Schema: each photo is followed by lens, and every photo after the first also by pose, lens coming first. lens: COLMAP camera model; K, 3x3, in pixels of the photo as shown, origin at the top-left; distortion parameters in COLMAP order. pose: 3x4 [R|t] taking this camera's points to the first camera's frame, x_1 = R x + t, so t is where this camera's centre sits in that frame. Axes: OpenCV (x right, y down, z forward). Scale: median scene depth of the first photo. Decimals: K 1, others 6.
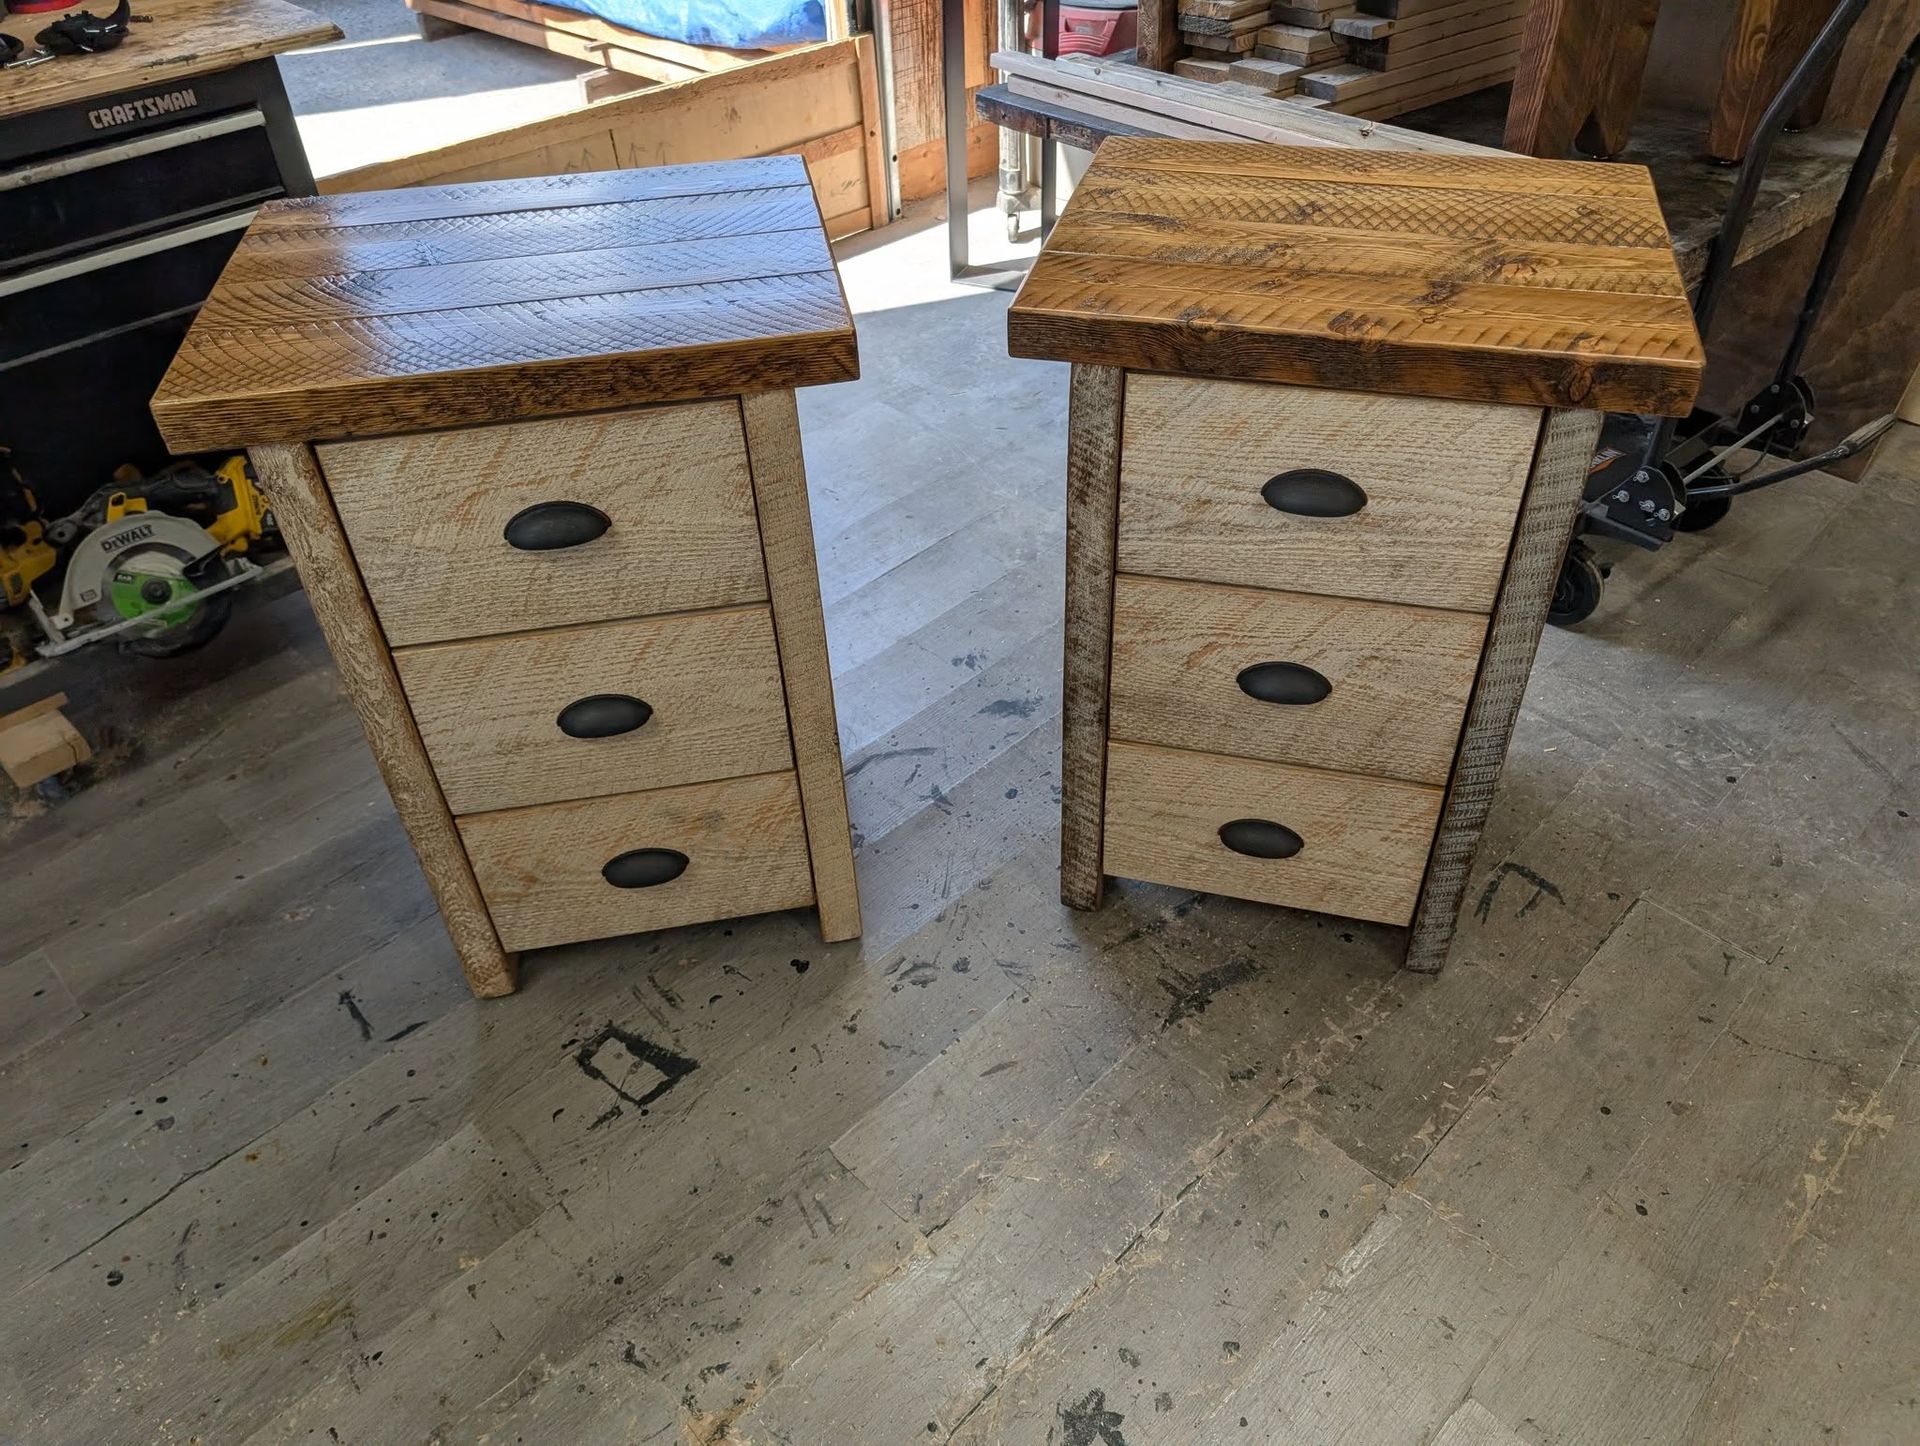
lens RADIAL K [[1349.7, 0, 961.7], [0, 1349.7, 736.2], [0, 0, 1]] dist [0.006193, 0.001250]
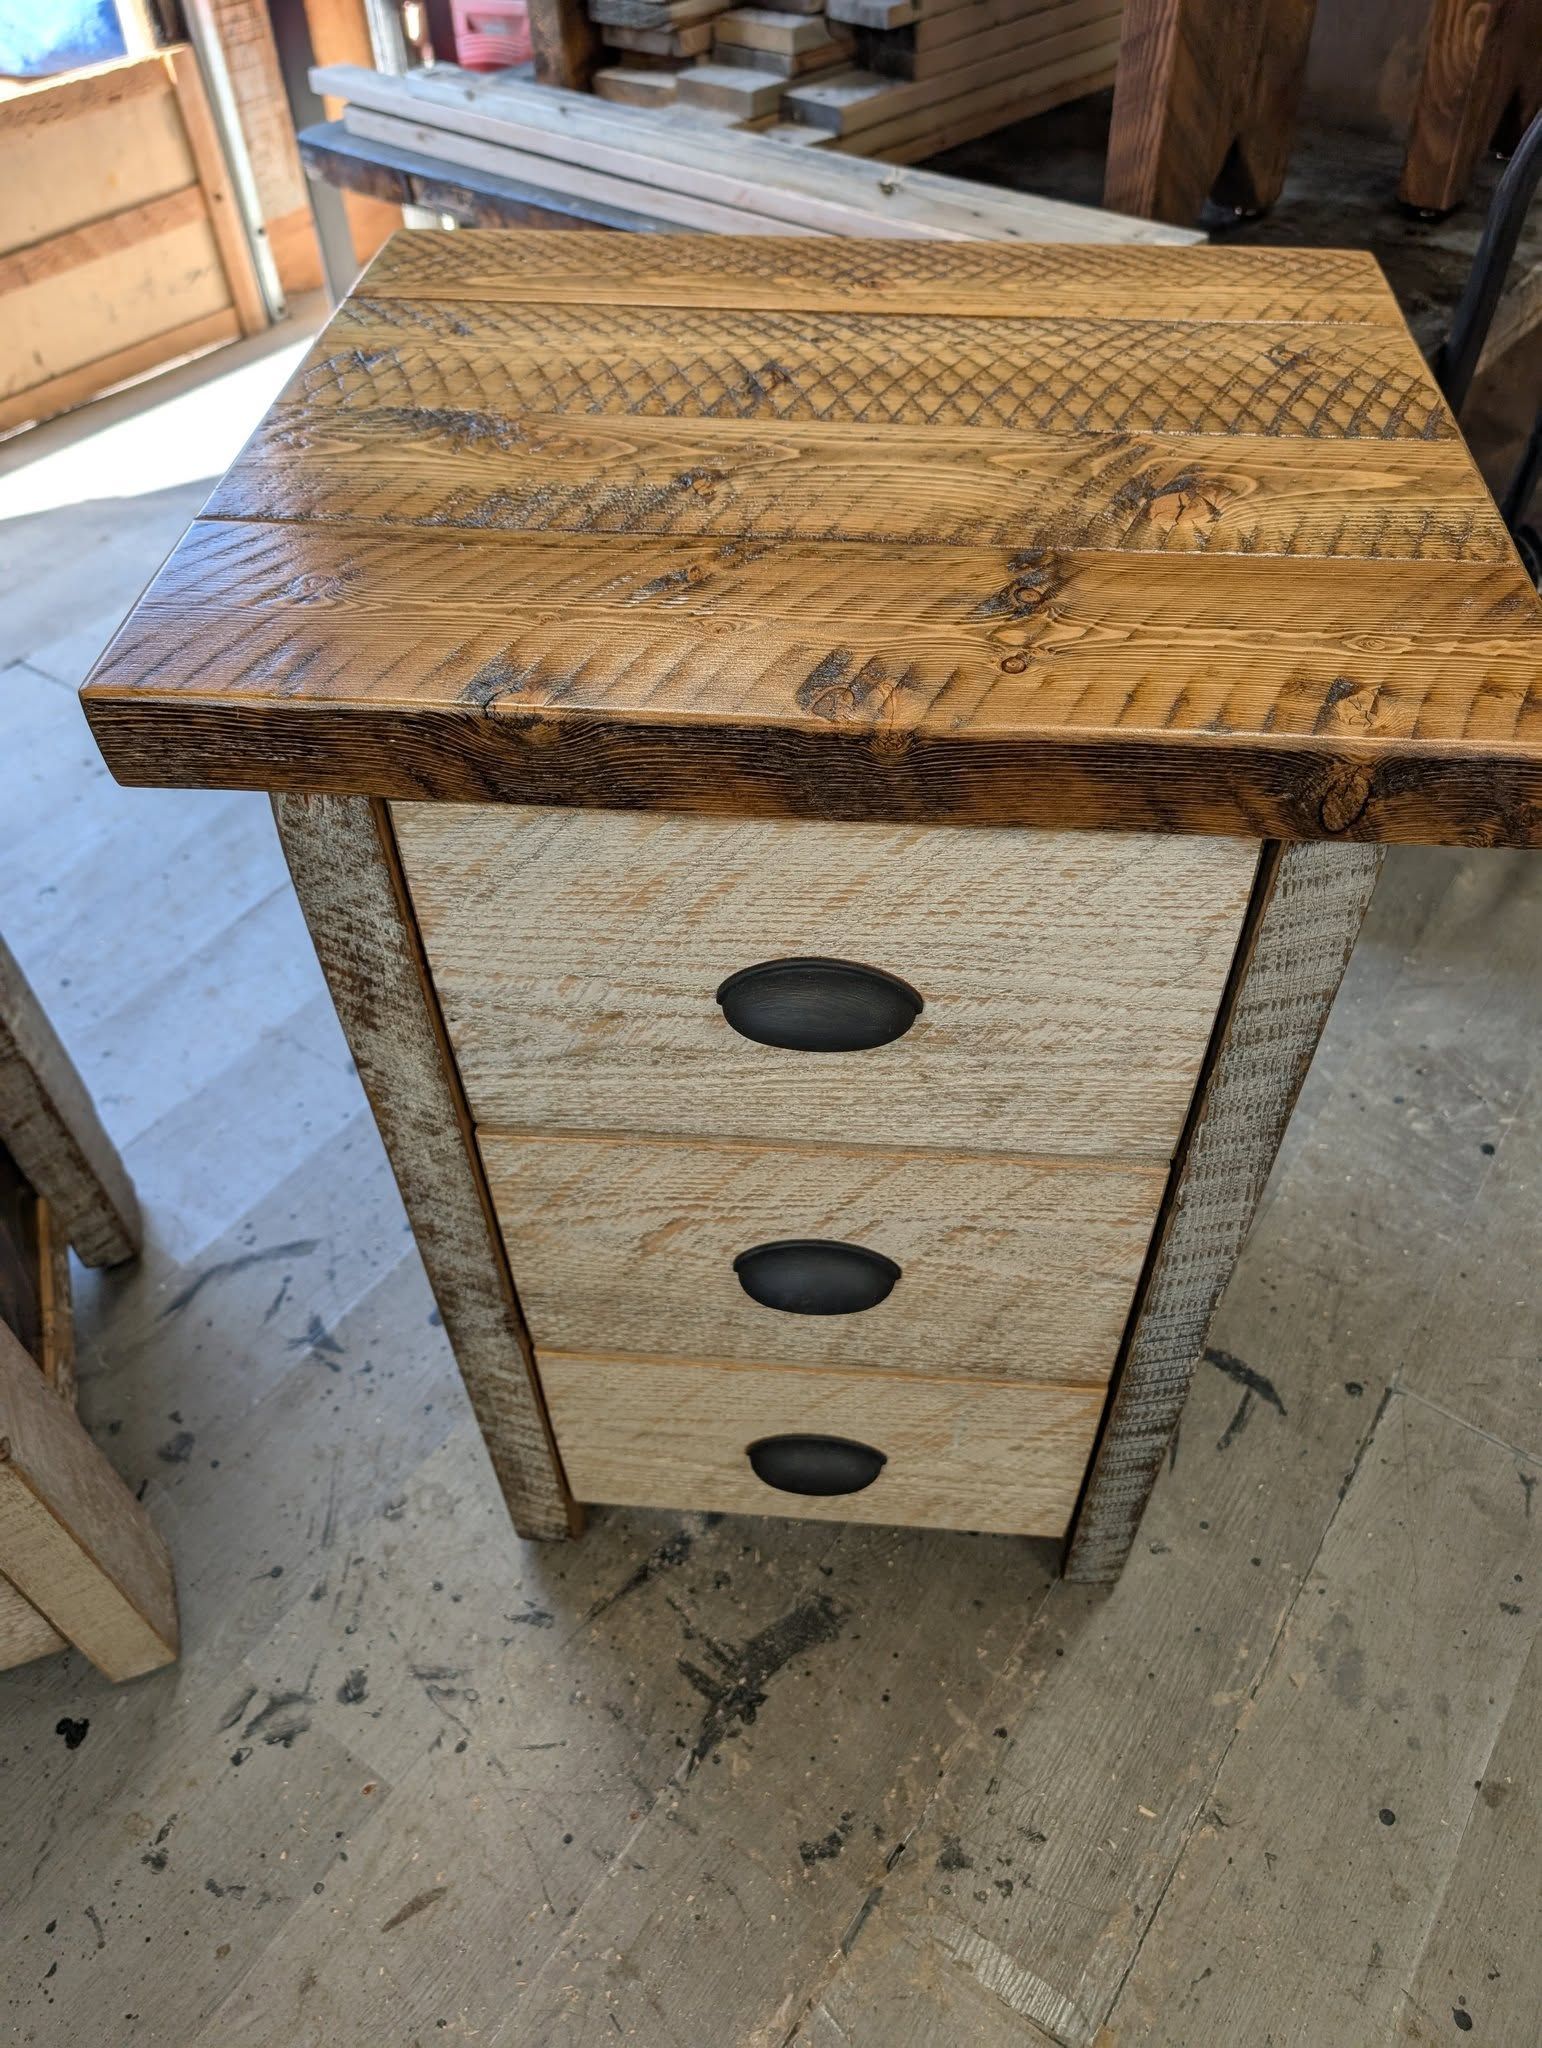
lens RADIAL K [[1481.3, 0, 771.0], [0, 1481.3, 1024.0], [0, 0, 1]] dist [0.004183, -0.008336]
pose [[0.984027, -0.117045, 0.134132, 0.150086], [0.102127, 0.988312, 0.113183, -0.205647], [-0.145812, -0.097676, 0.984479, 0.415057]]
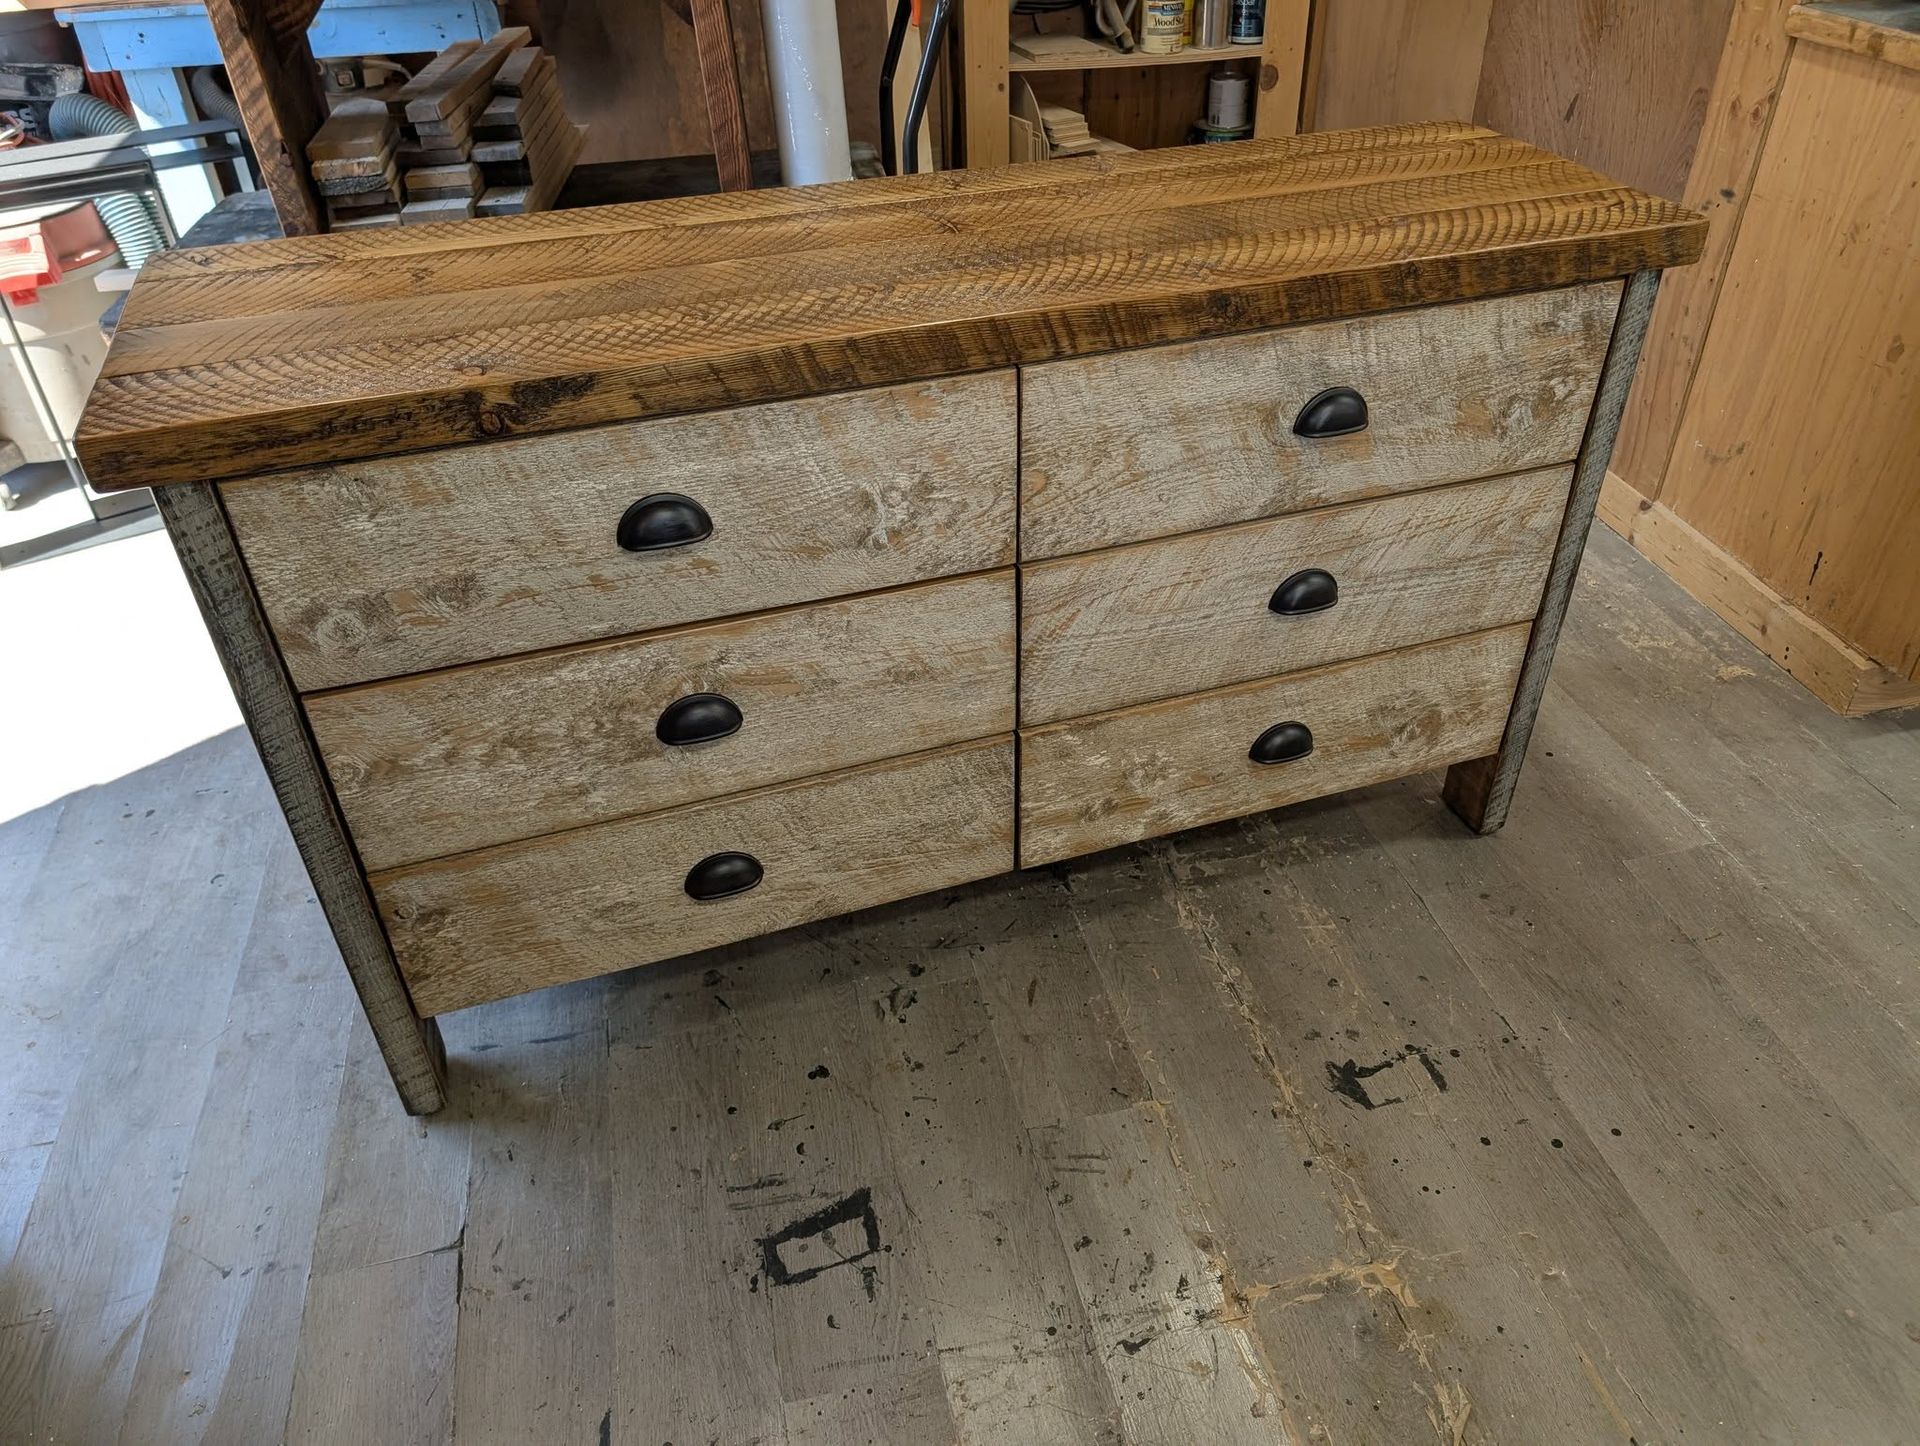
lens RADIAL K [[1388.7, 0, 960.0], [0, 1388.7, 723.0], [0, 0, 1]] dist [0.004183, -0.008336]
pose [[0.533307, -0.484017, 0.693766, -0.759015], [0.553580, 0.819823, 0.146419, -0.154504], [-0.639635, 0.305969, 0.705160, 0.163746]]
